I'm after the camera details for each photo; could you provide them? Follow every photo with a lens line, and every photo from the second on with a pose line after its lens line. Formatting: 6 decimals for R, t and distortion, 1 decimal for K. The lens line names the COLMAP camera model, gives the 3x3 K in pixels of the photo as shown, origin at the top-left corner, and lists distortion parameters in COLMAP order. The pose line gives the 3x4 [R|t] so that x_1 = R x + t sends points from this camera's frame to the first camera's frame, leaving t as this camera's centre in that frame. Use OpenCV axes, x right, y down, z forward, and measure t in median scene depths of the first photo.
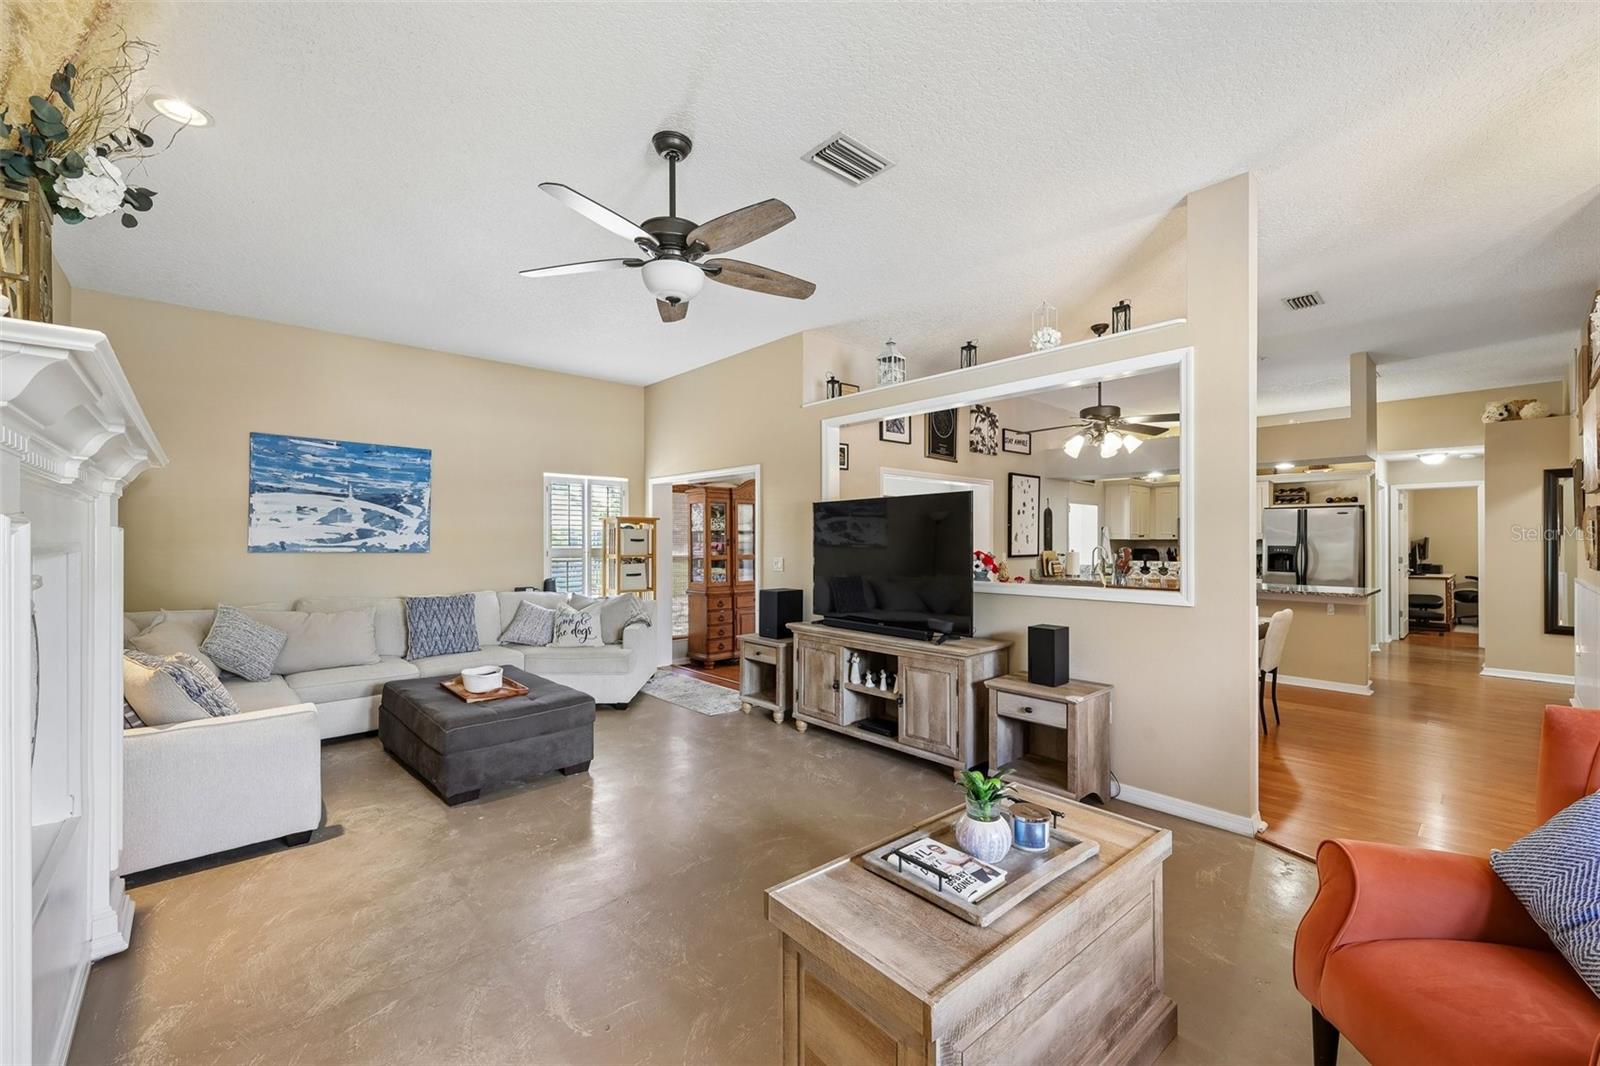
lens RADIAL K [[646.6, 0, 800.2], [0, 646.6, 538.6], [0, 0, 1]] dist [0.000337, 0.000237]
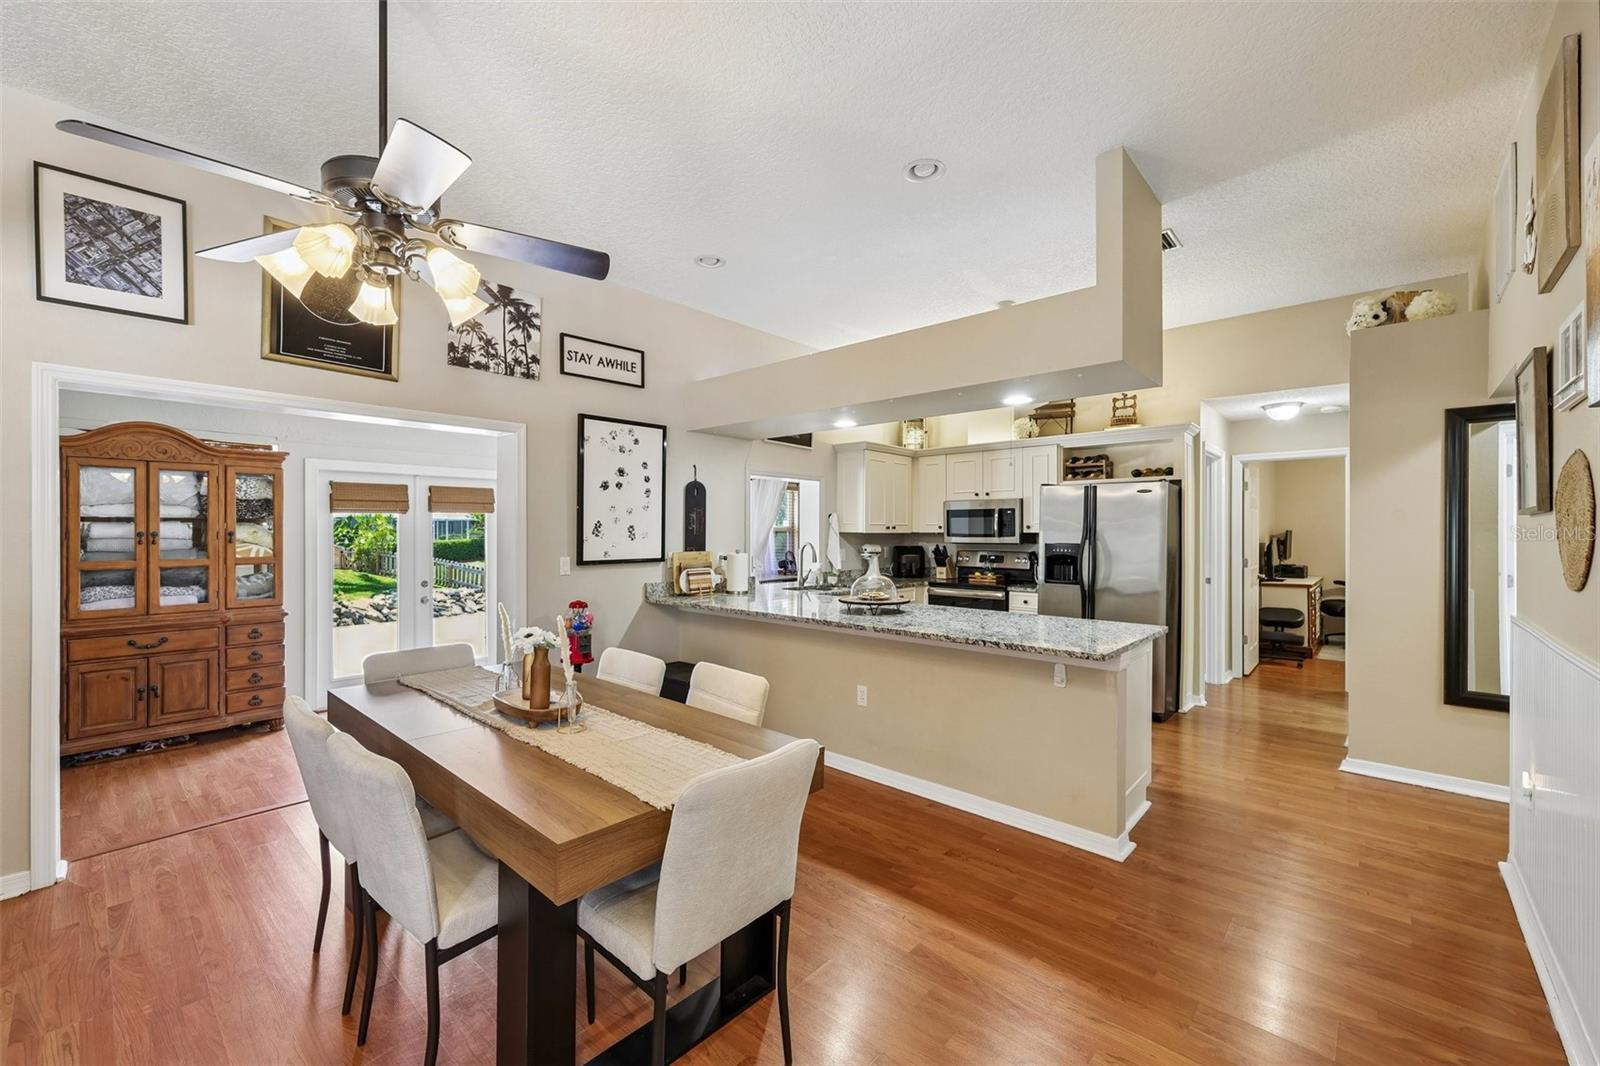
lens RADIAL K [[646.6, 0, 798.0], [0, 646.6, 533.6], [0, 0, 1]] dist [0.000337, 0.000237]
pose [[0.995430, 0.000848, 0.095491, 0.511280], [-0.001343, 0.999986, 0.005122, -0.001469], [-0.095486, -0.005227, 0.995417, 0.470435]]
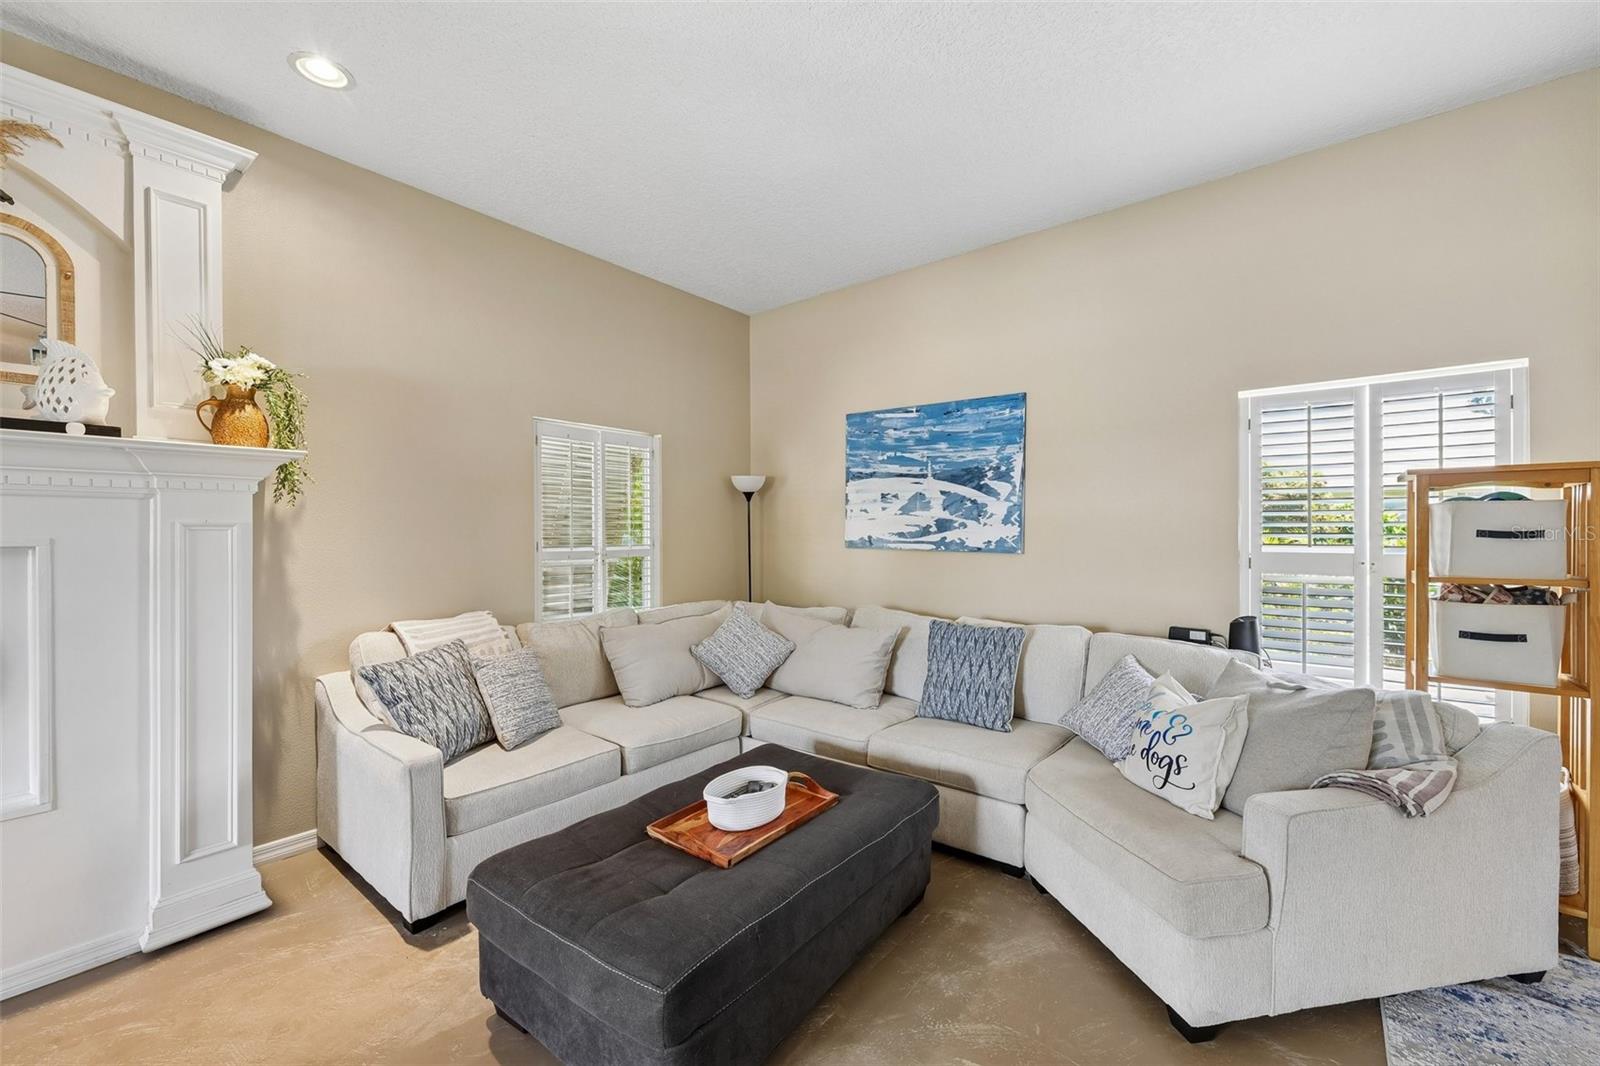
lens RADIAL K [[646.6, 0, 790.5], [0, 646.6, 535.6], [0, 0, 1]] dist [0.000337, 0.000237]
pose [[0.148608, 0.003833, -0.988889, 0.022880], [0.002502, 0.999988, 0.004252, 0.000440], [0.988893, -0.003106, 0.148597, 0.584143]]
